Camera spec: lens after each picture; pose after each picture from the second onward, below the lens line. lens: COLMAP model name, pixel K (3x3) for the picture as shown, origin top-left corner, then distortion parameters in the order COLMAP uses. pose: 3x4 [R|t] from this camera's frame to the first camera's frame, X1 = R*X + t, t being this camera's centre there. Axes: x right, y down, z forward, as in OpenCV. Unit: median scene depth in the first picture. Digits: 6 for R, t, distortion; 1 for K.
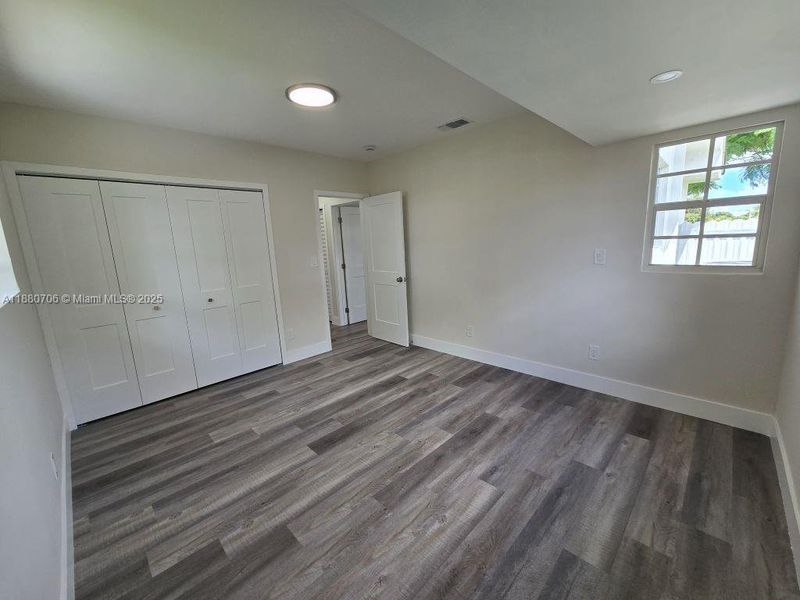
lens RADIAL K [[328.9, 0, 405.2], [0, 328.9, 298.6], [0, 0, 1]] dist [-0.000718, 0.000593]
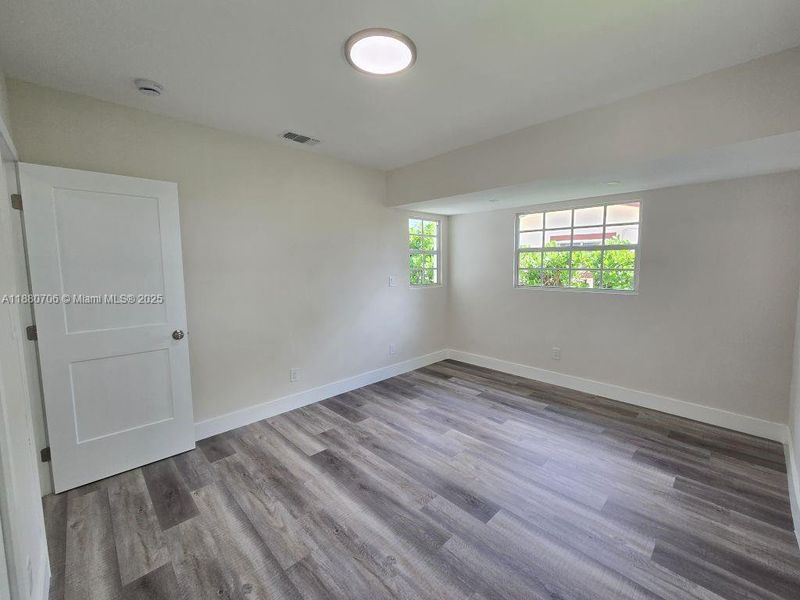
lens RADIAL K [[328.9, 0, 405.2], [0, 328.9, 298.6], [0, 0, 1]] dist [-0.000718, 0.000593]
pose [[0.021192, -0.060277, 0.997957, -0.834599], [0.179921, 0.982114, 0.055499, -0.121027], [-0.983453, 0.178377, 0.031658, 0.853319]]
